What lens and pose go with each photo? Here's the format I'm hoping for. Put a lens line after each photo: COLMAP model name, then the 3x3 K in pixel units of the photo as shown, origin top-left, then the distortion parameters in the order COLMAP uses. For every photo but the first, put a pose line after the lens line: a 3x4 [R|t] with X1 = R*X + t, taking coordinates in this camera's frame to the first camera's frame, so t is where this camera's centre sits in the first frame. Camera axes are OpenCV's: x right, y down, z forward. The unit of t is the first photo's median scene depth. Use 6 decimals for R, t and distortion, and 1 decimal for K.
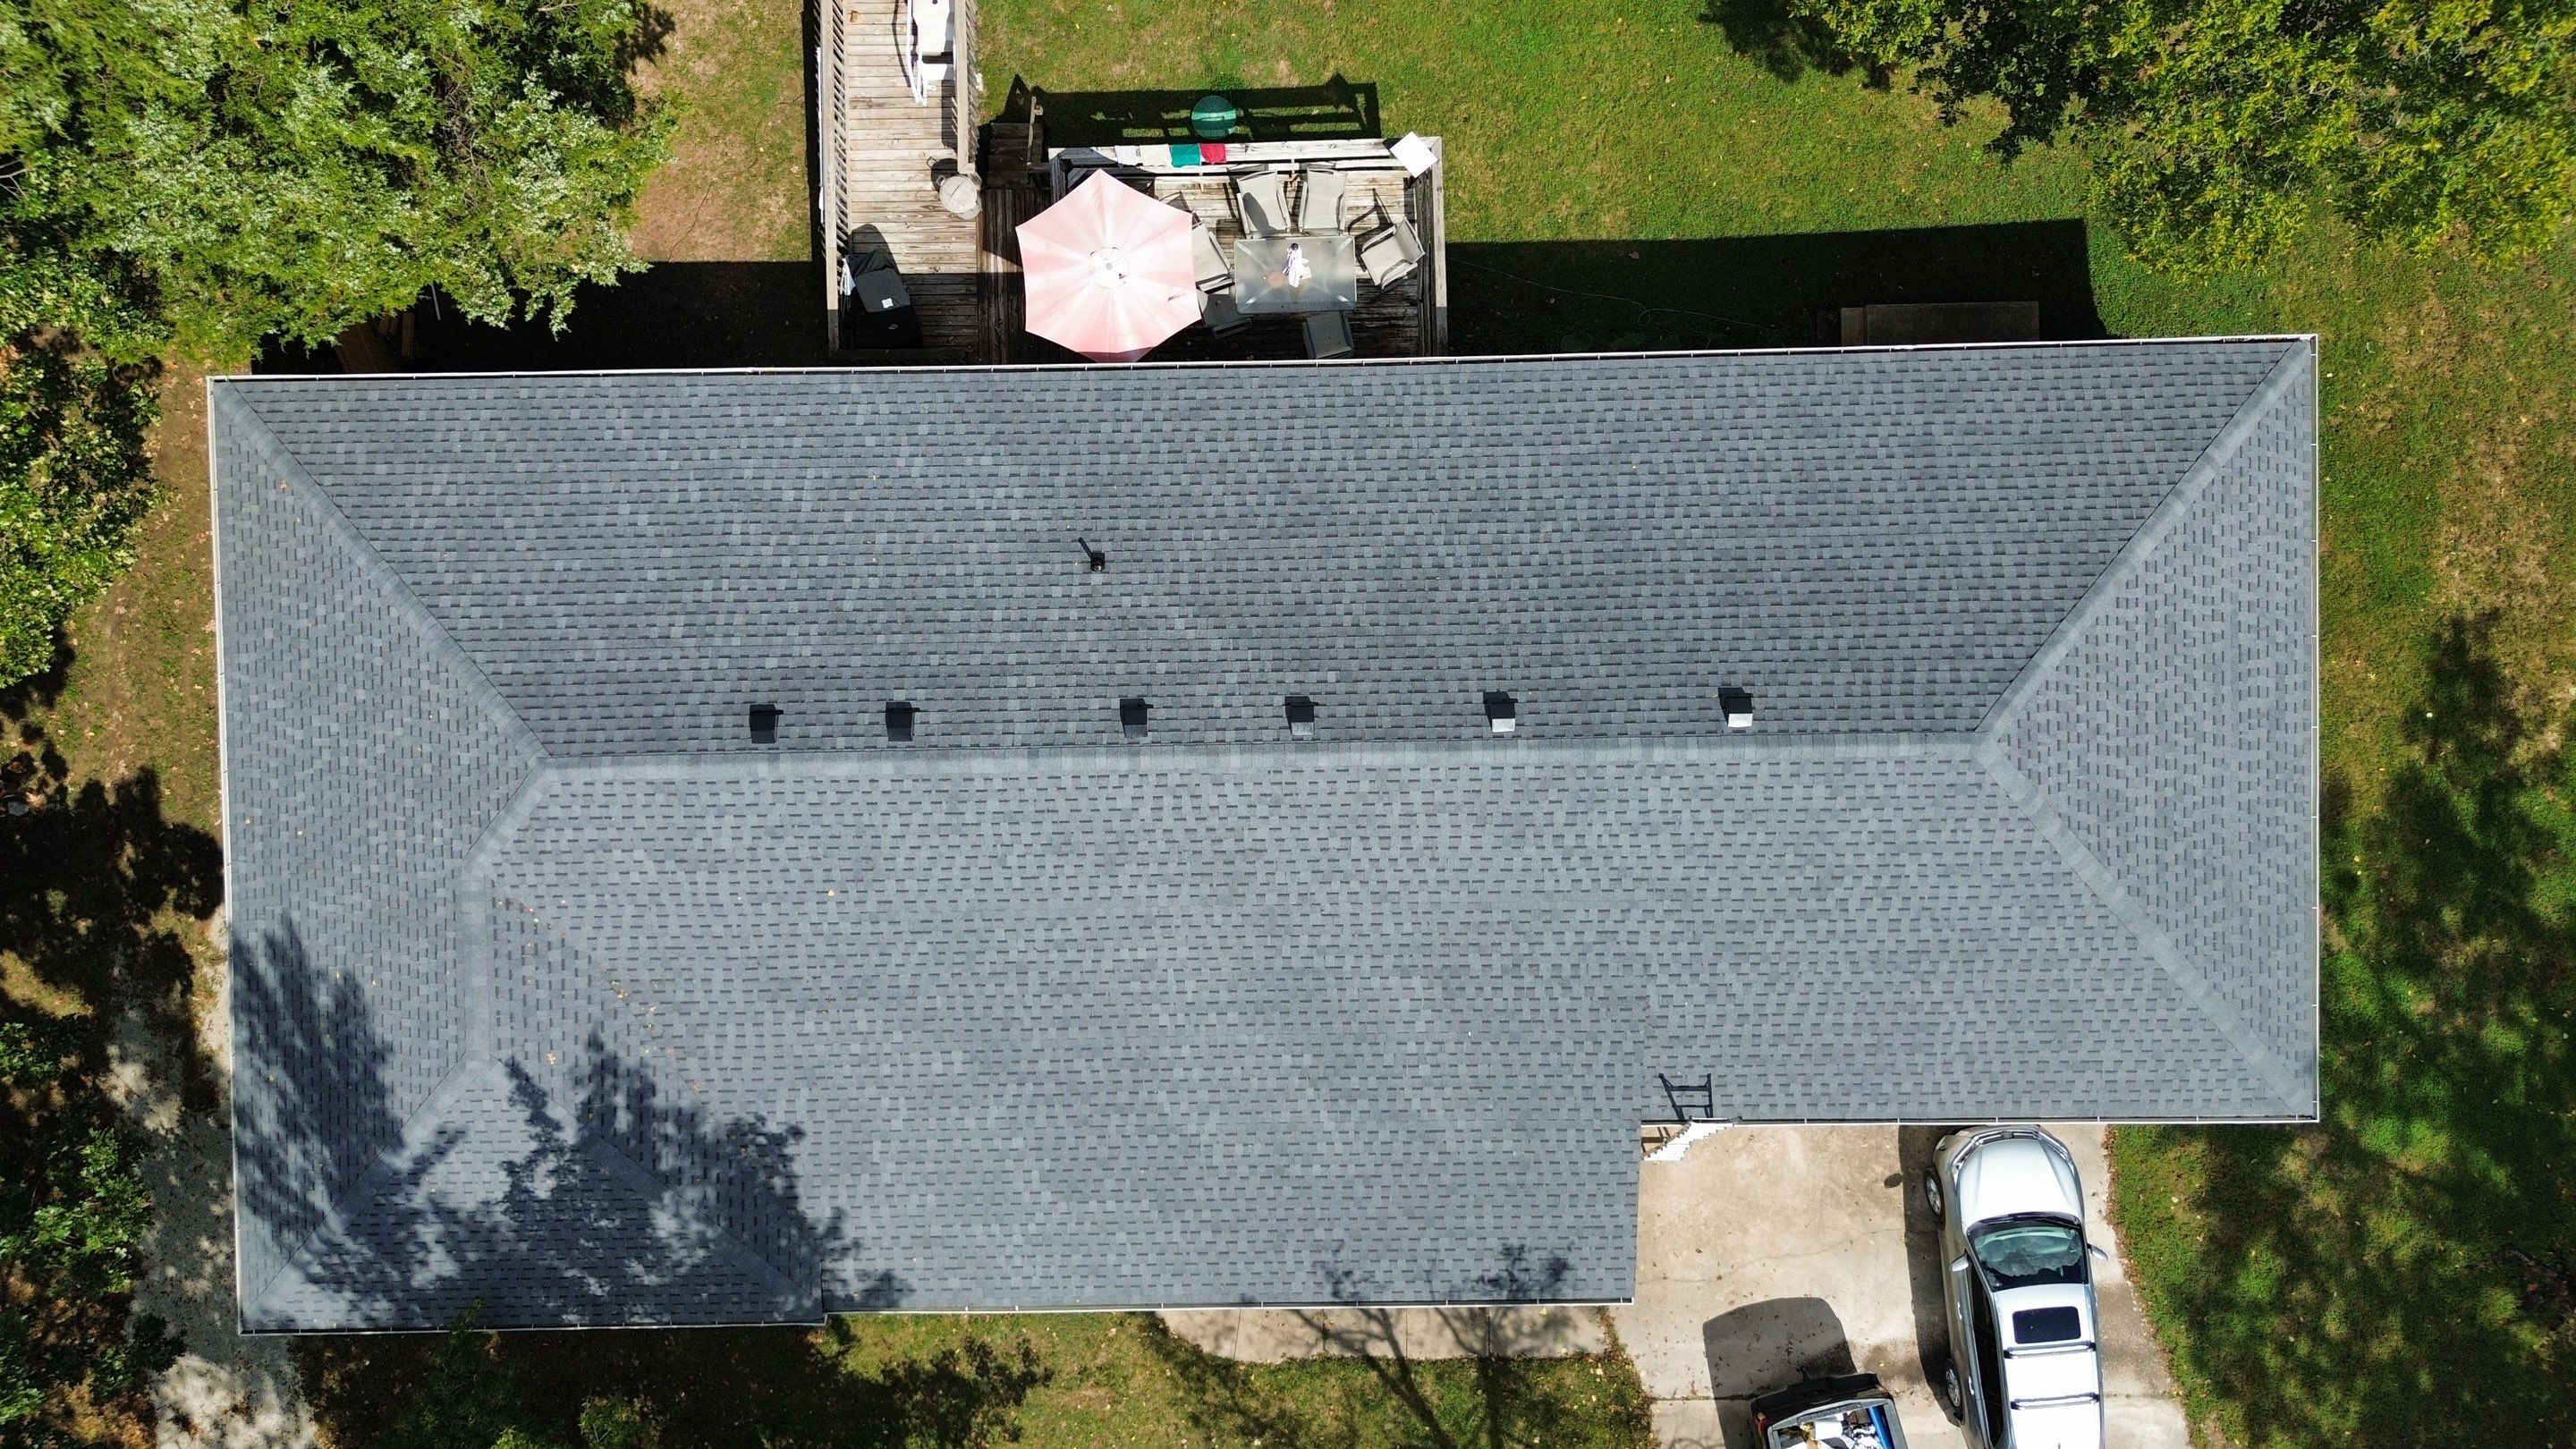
lens RADIAL K [[1789.2, 0, 1287.2], [0, 1789.2, 759.2], [0, 0, 1]] dist [-0.001621, -0.000517]
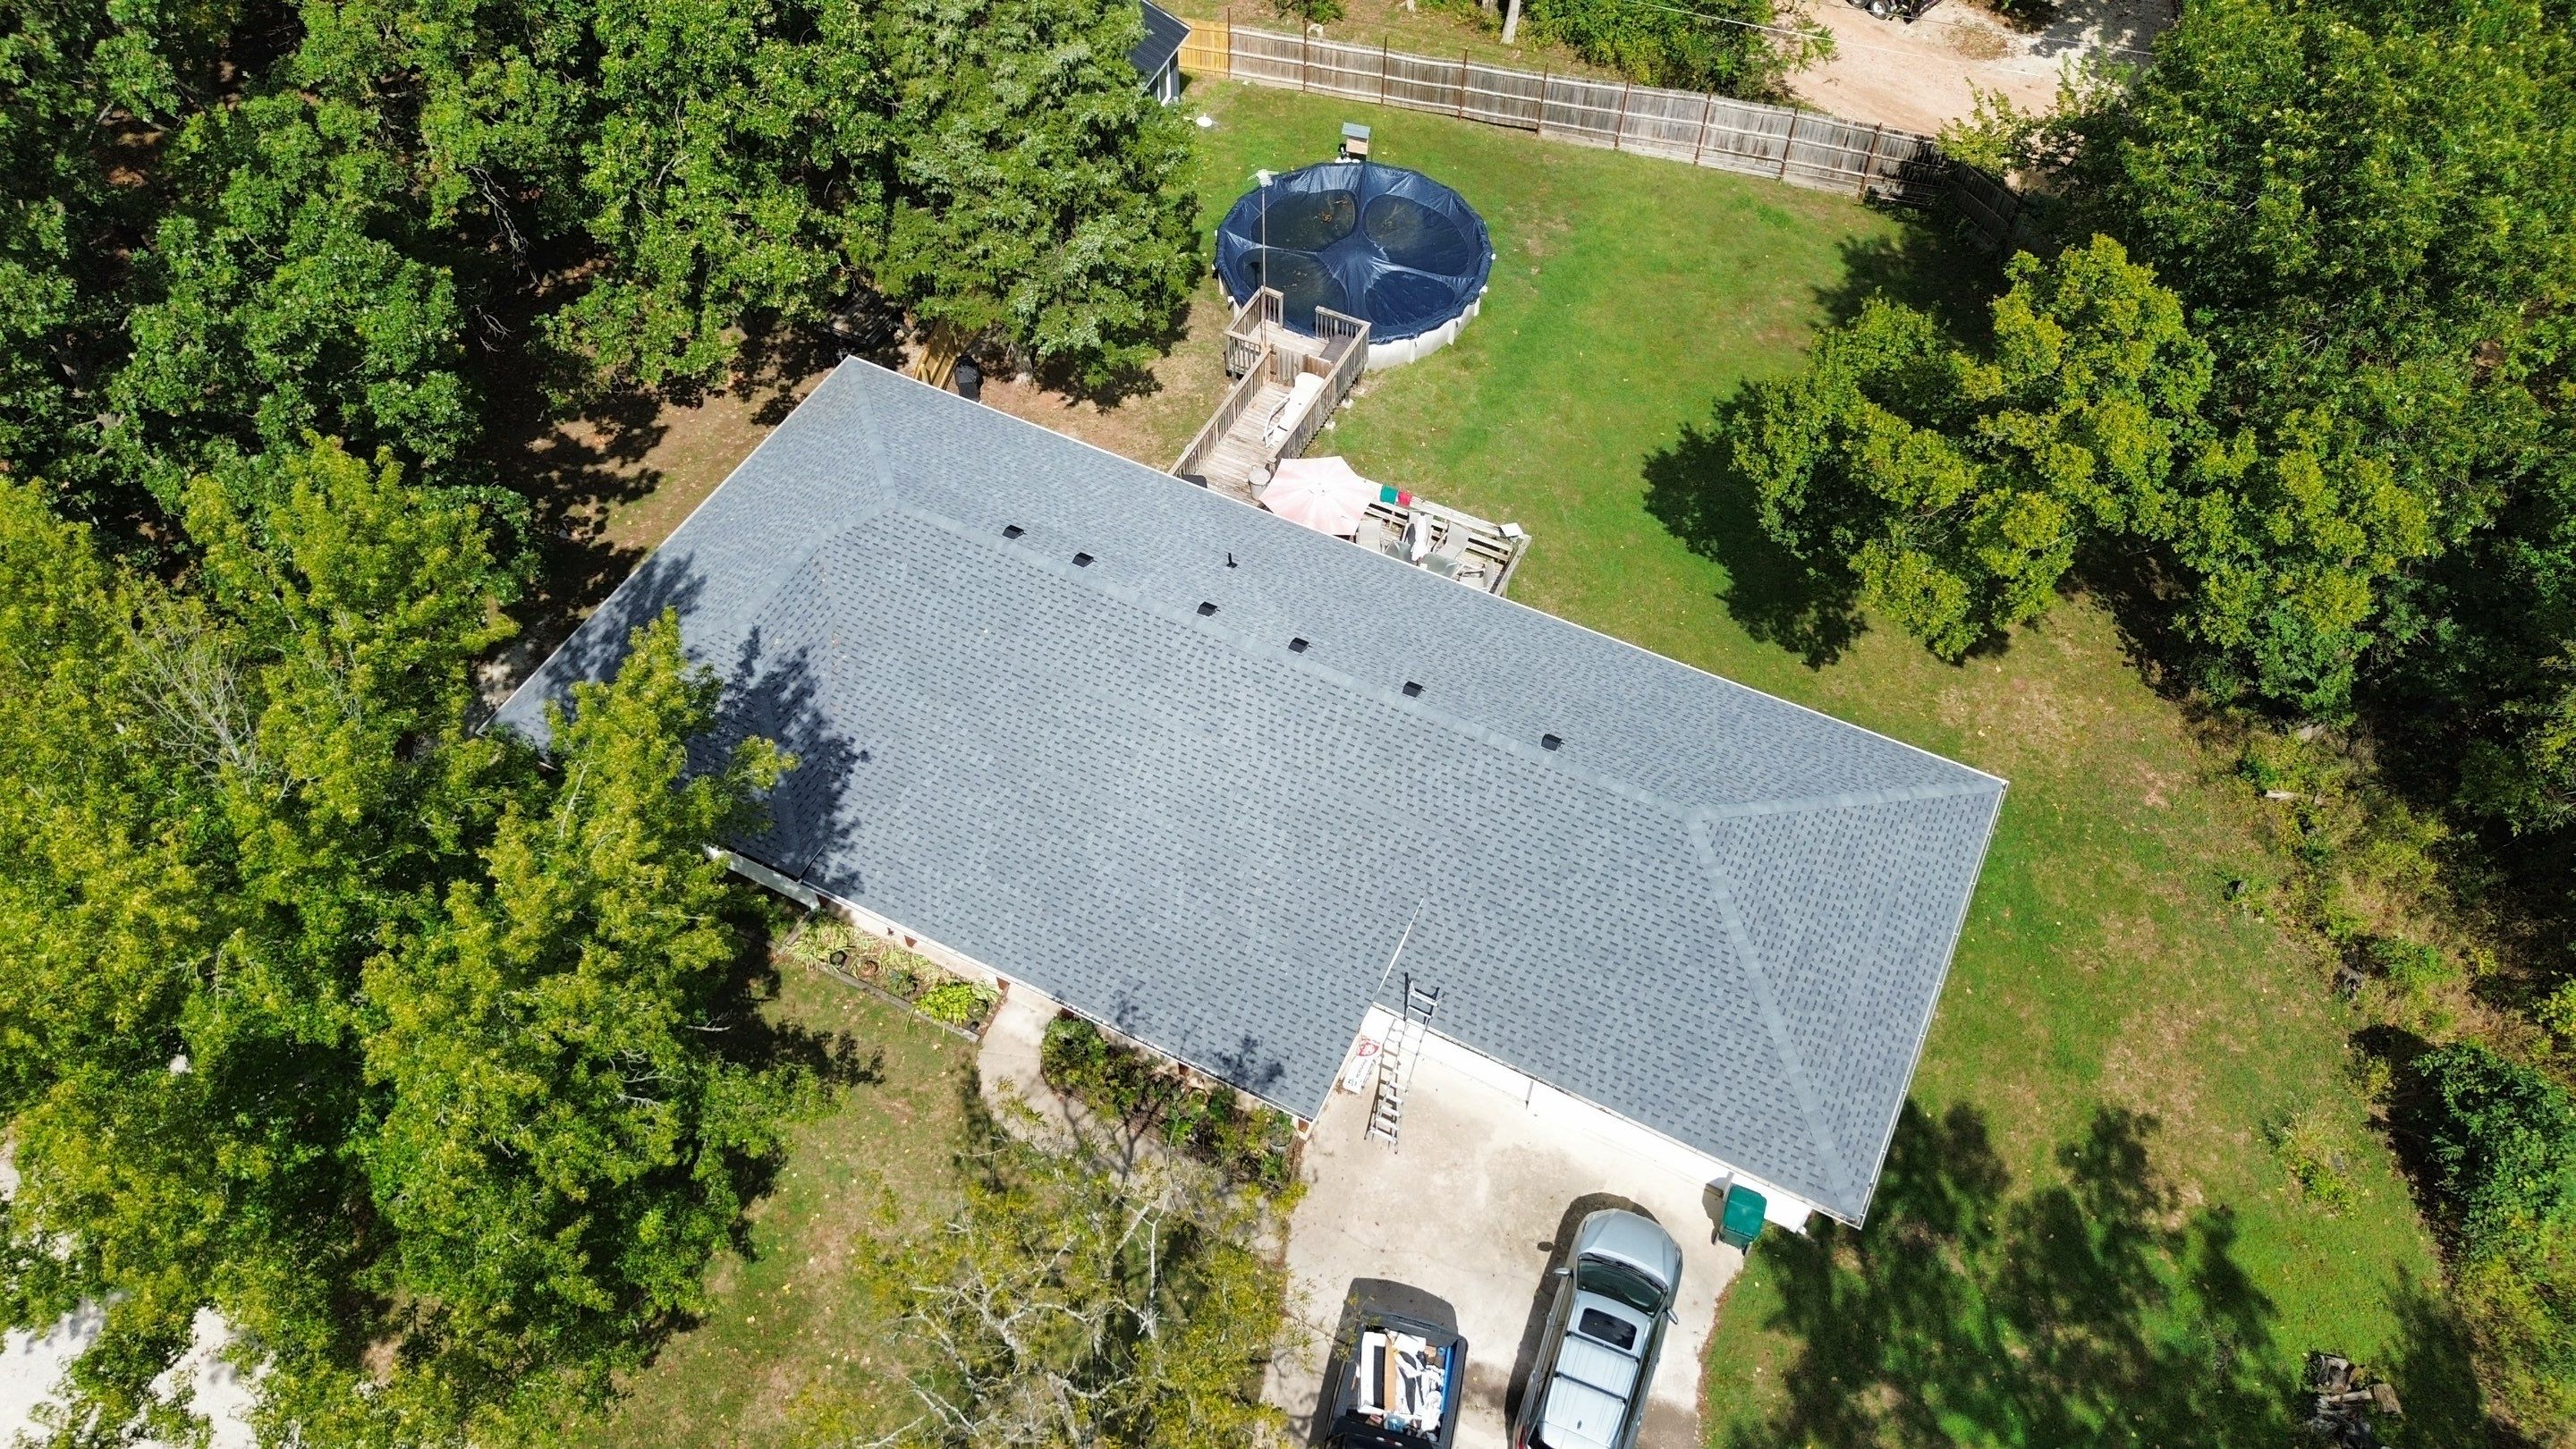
lens RADIAL K [[1789.2, 0, 1287.2], [0, 1789.2, 759.2], [0, 0, 1]] dist [-0.001621, -0.000517]
pose [[0.881304, 0.385648, -0.273093, 0.446258], [-0.471873, 0.687266, -0.552269, 0.878244], [-0.025294, 0.615582, 0.787667, -0.186519]]
